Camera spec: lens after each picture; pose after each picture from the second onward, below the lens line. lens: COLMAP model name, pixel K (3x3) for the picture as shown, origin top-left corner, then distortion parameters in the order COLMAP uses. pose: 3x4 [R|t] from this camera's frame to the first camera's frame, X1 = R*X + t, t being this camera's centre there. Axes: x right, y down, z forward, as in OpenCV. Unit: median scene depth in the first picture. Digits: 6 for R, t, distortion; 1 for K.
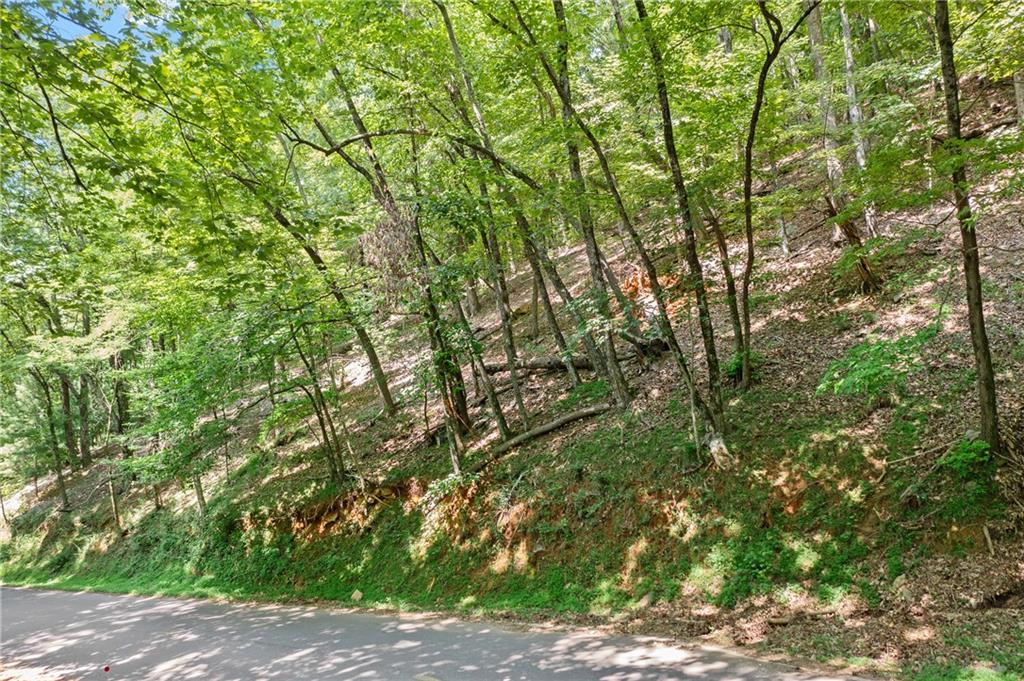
lens RADIAL K [[799.4, 0, 506.4], [0, 799.4, 341.0], [0, 0, 1]] dist [-0.033534, 0.013627]
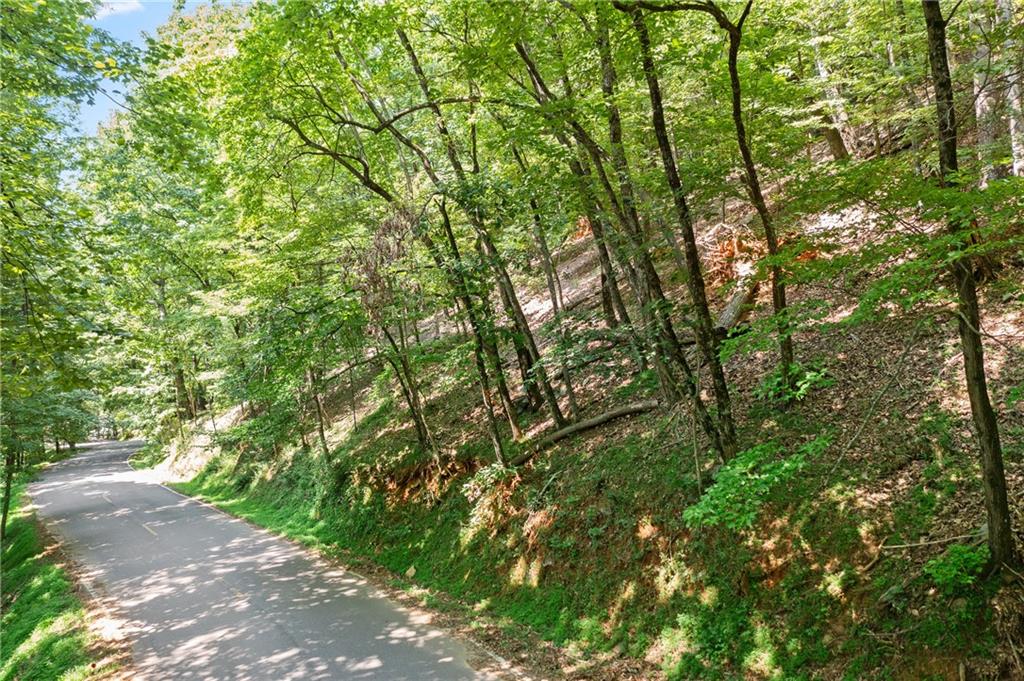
lens RADIAL K [[799.4, 0, 513.3], [0, 799.4, 342.2], [0, 0, 1]] dist [-0.033534, 0.013627]
pose [[0.952209, 0.022411, -0.304623, 0.234719], [0.020661, 0.990295, 0.137438, -0.109712], [0.304746, -0.137164, 0.942505, 0.100965]]
